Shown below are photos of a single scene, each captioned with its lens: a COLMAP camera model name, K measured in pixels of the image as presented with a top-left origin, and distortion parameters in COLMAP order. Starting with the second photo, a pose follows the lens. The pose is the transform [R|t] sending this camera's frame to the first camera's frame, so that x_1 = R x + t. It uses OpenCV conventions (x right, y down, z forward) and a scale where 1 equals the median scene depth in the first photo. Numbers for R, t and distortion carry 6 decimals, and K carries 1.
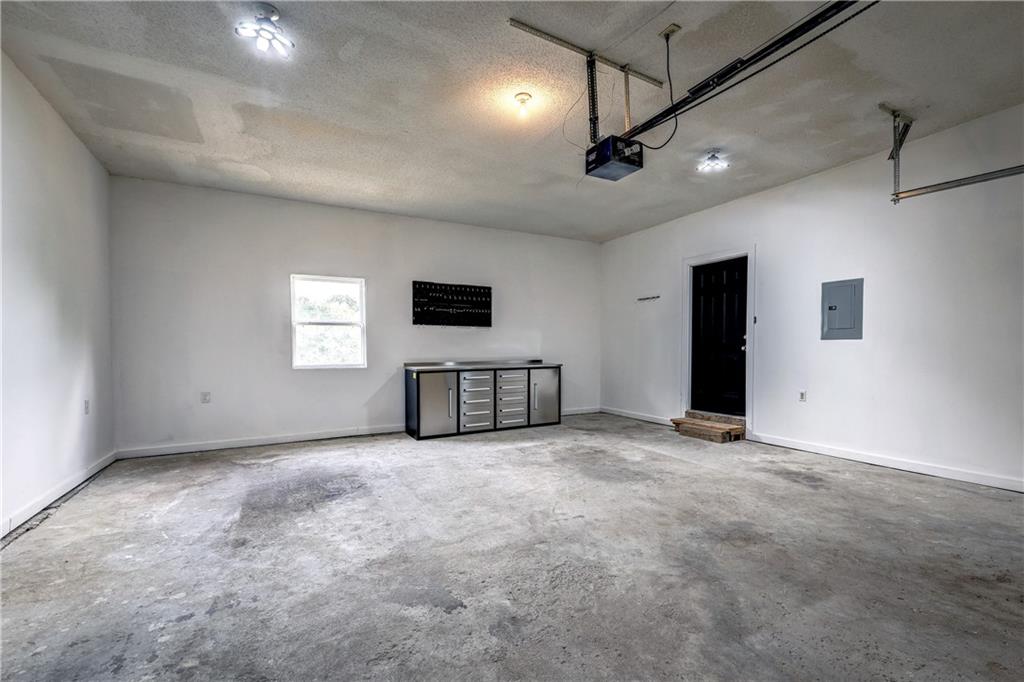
lens RADIAL K [[448.5, 0, 515.0], [0, 448.5, 357.1], [0, 0, 1]] dist [-0.001060, 0.000024]
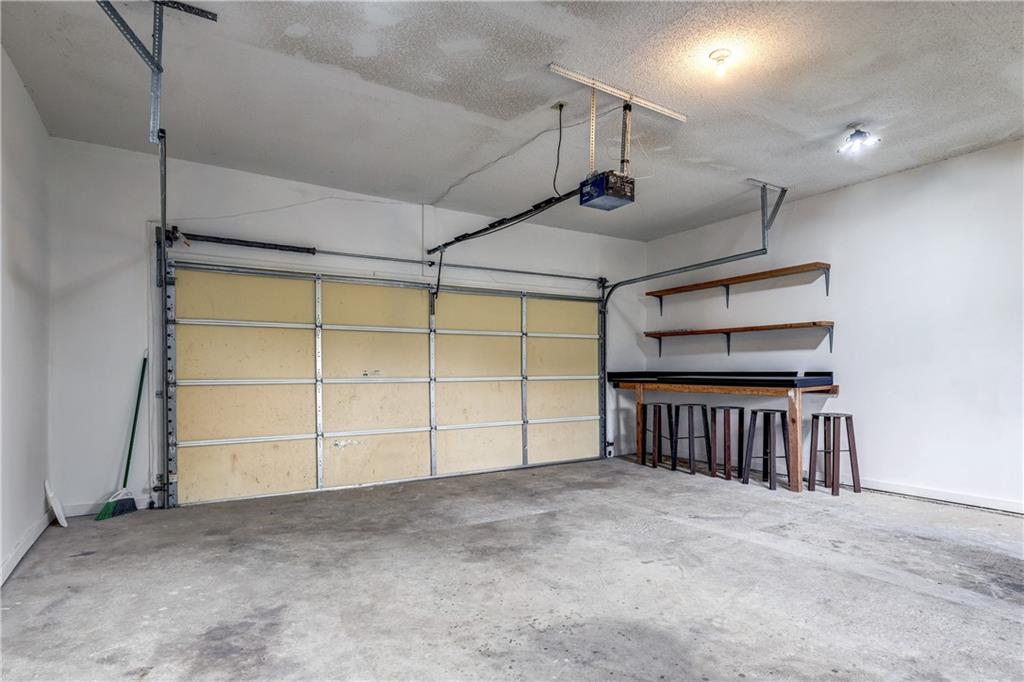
lens RADIAL K [[546.9, 0, 511.0], [0, 546.9, 367.2], [0, 0, 1]] dist [0.000193, -0.000142]
pose [[-0.998888, 0.007215, -0.046587, 0.460053], [0.006890, 0.999951, 0.007138, -0.041367], [0.046636, 0.006809, -0.998889, 2.067979]]
